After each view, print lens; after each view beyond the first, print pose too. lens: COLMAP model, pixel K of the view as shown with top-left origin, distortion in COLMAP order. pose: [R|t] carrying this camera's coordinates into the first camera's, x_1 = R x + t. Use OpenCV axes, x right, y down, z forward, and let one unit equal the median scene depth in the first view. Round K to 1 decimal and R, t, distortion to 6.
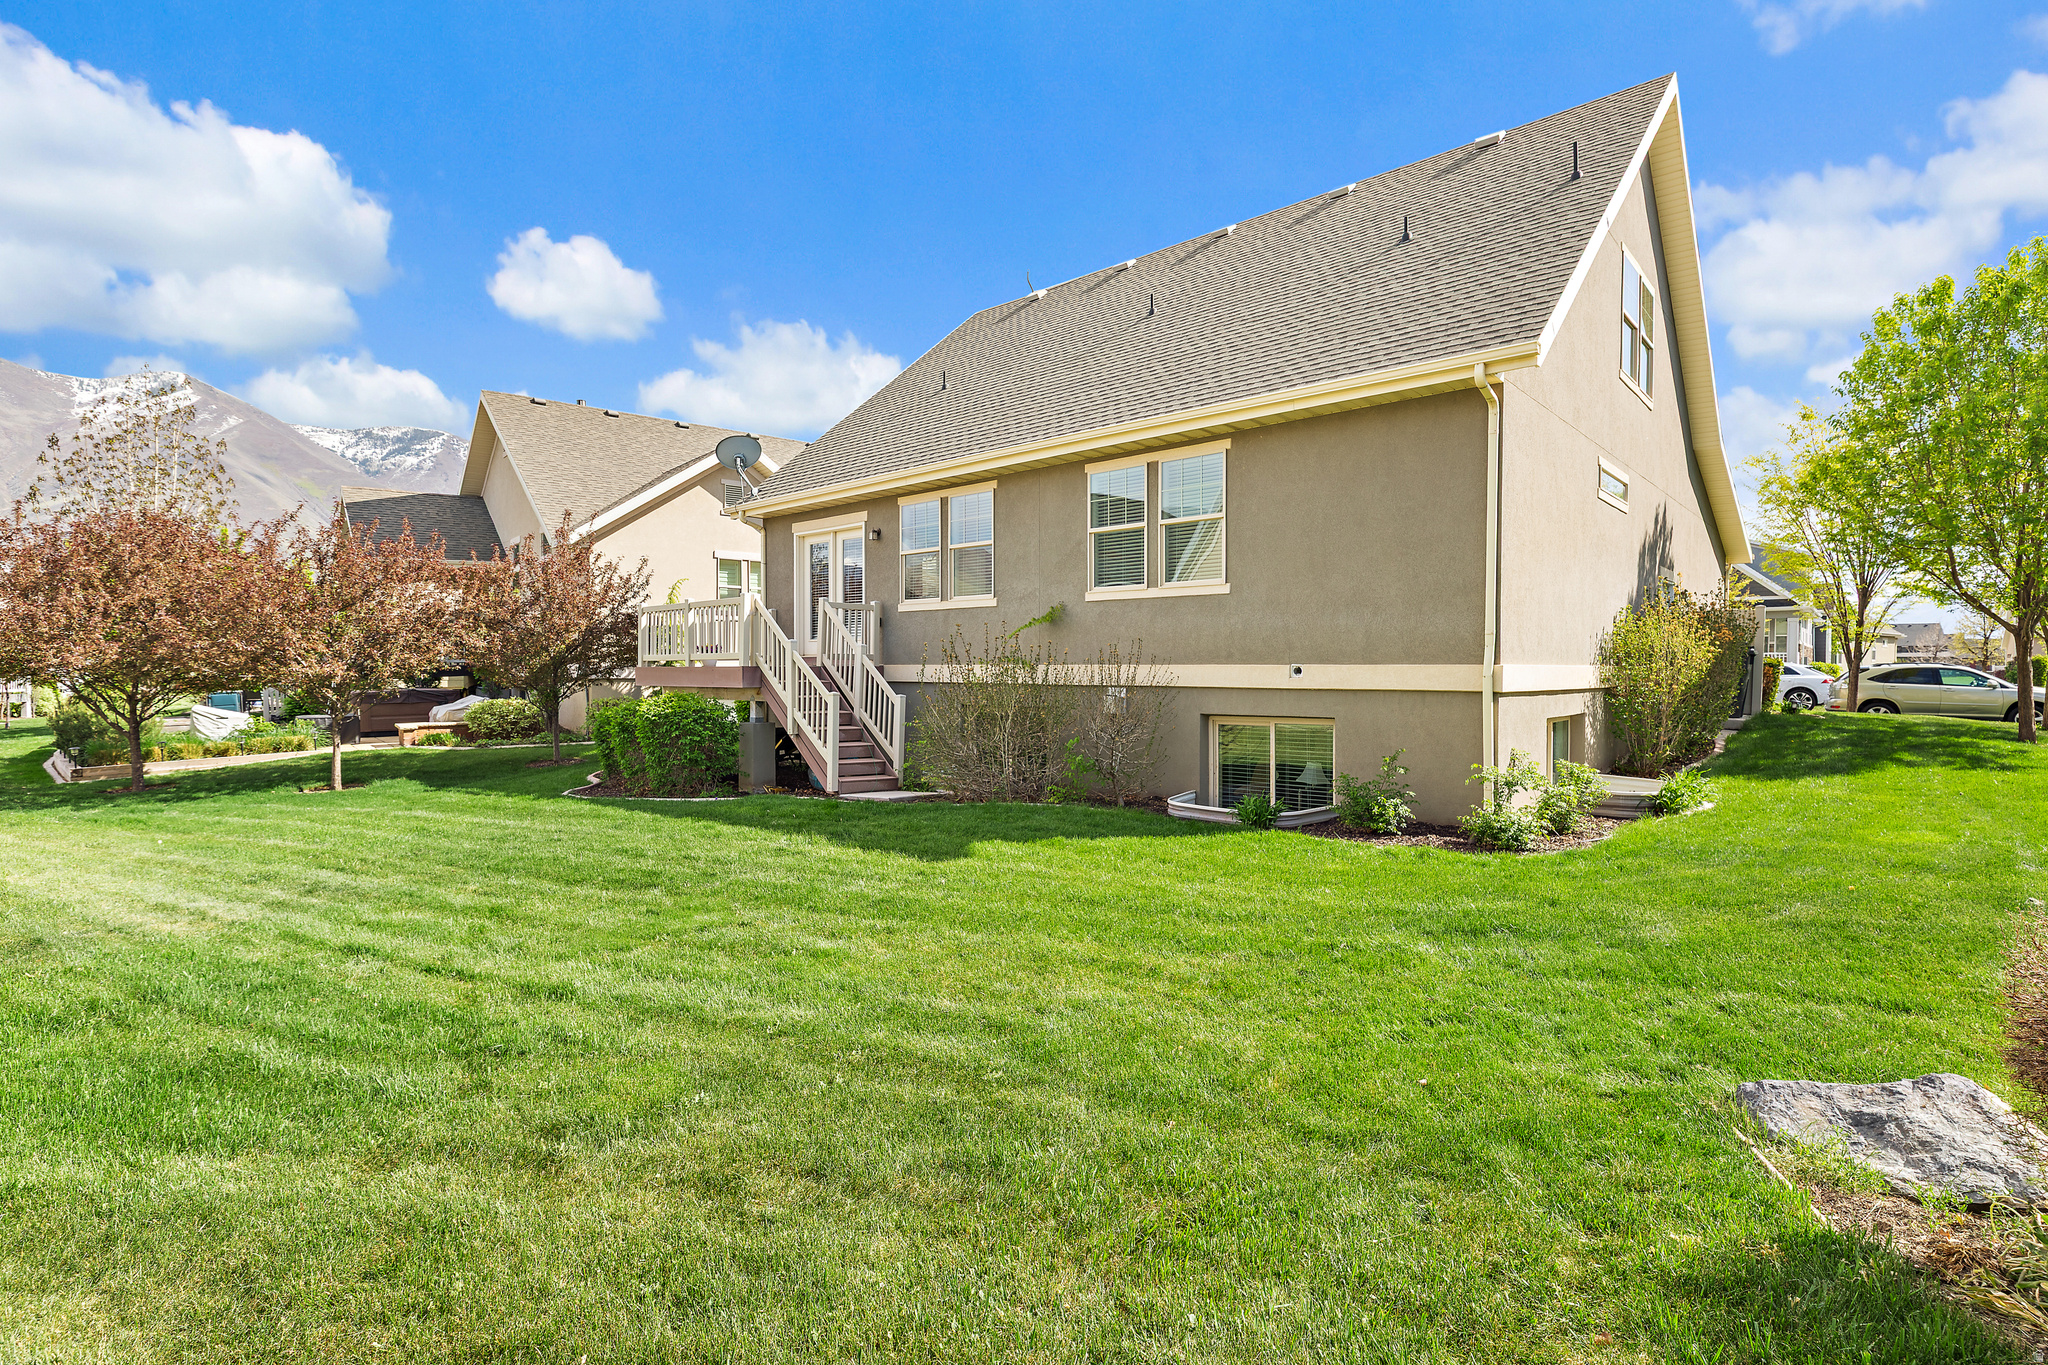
lens RADIAL K [[966.2, 0, 1020.5], [0, 966.2, 678.1], [0, 0, 1]] dist [0.002336, 0.000031]
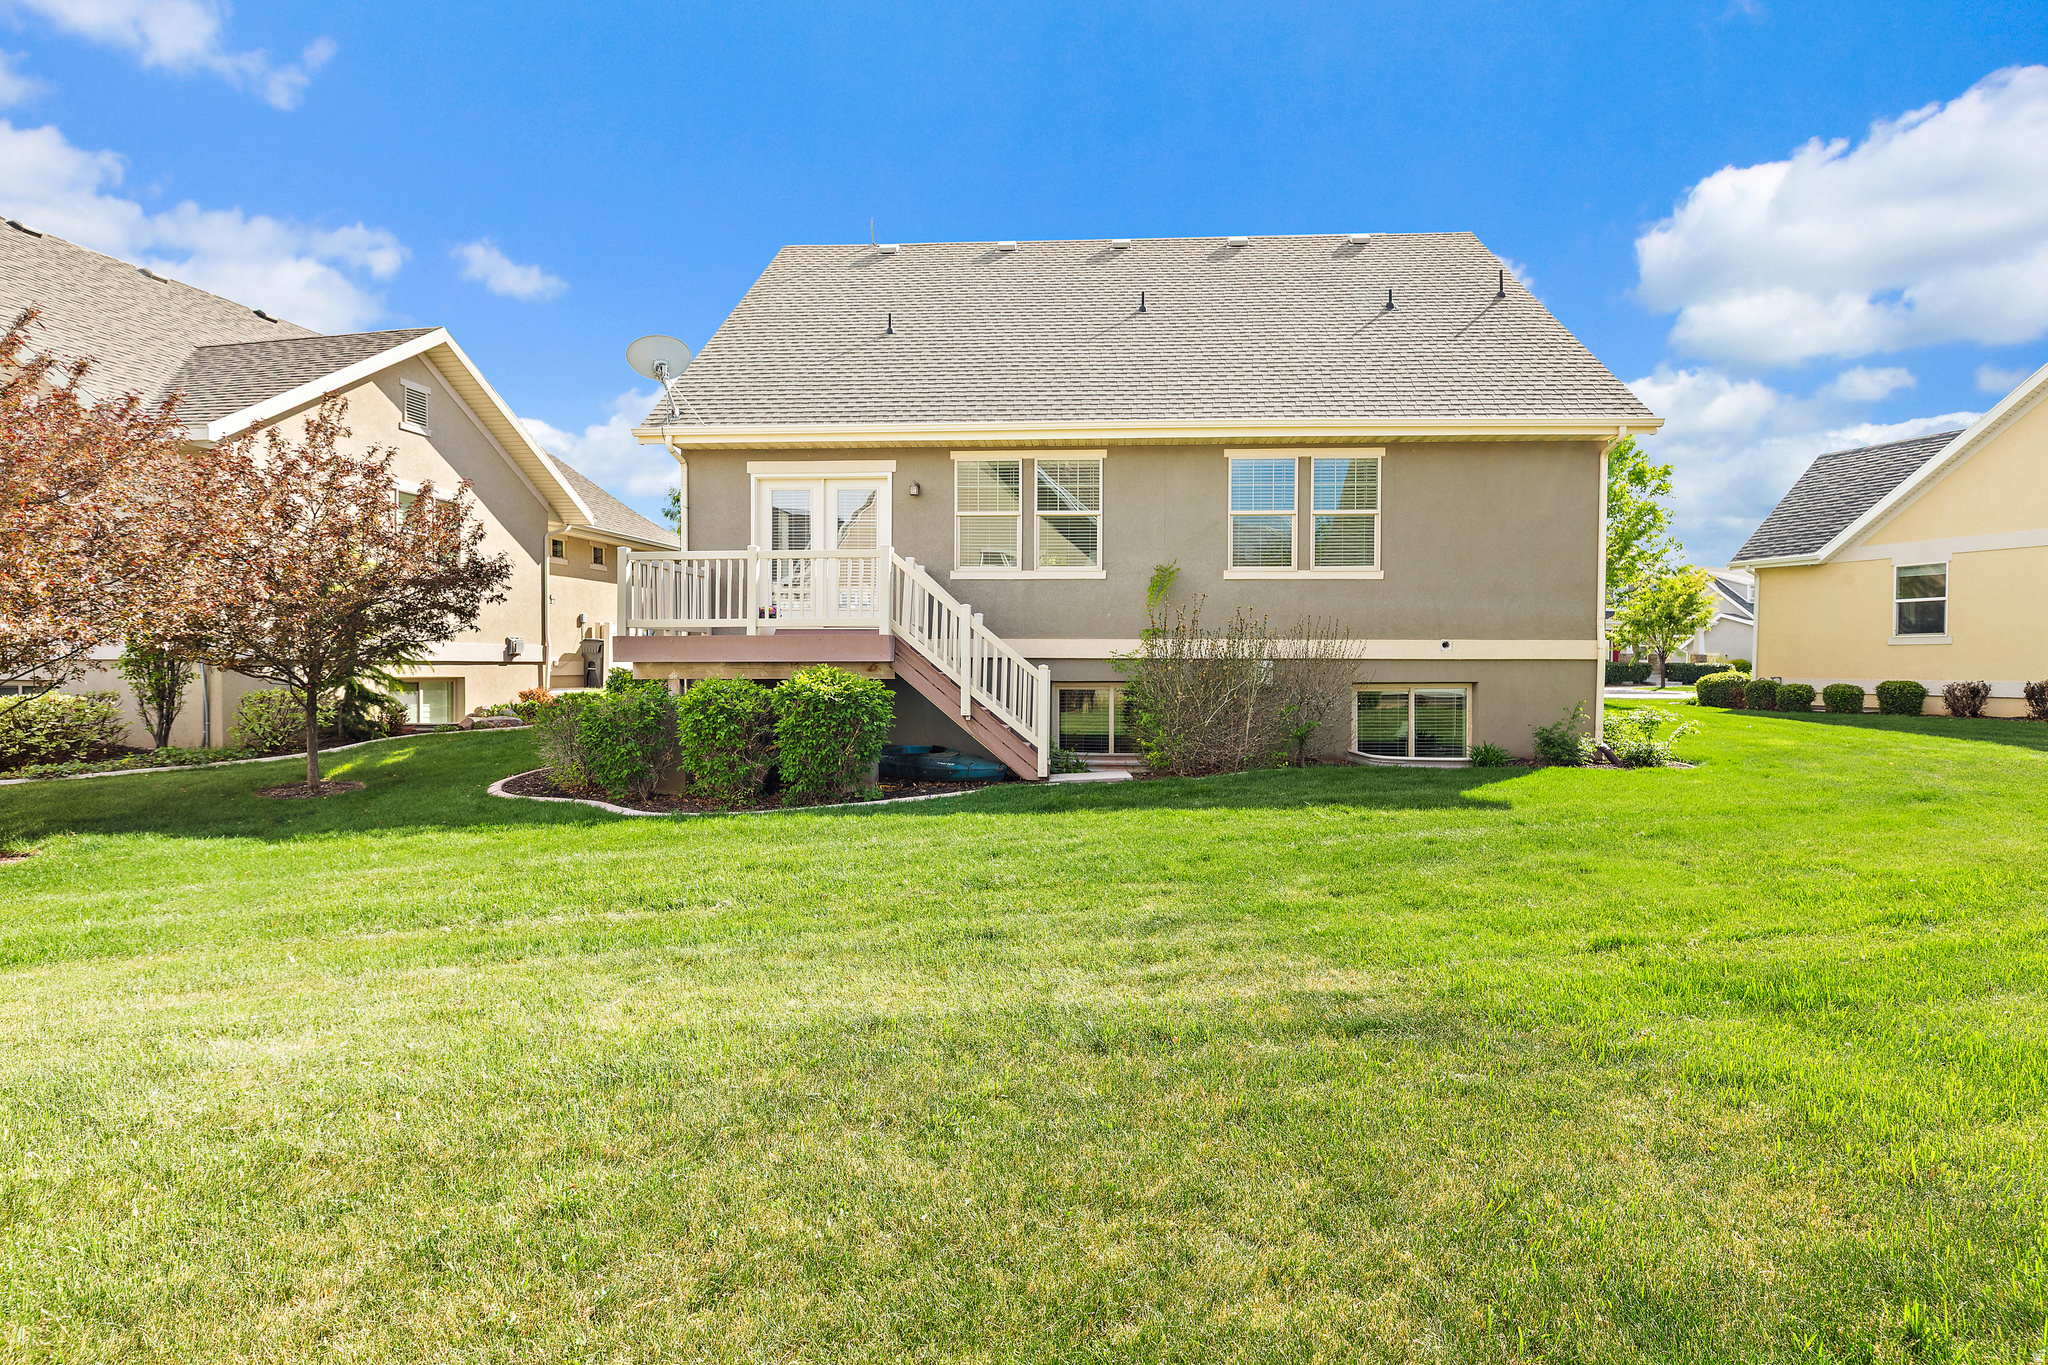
lens RADIAL K [[966.2, 0, 1021.4], [0, 966.2, 683.4], [0, 0, 1]] dist [0.002336, 0.000031]
pose [[0.782383, -0.007612, 0.622751, -0.789774], [0.004360, 0.999968, 0.006746, 0.027139], [-0.622782, -0.002563, 0.782391, 0.325433]]
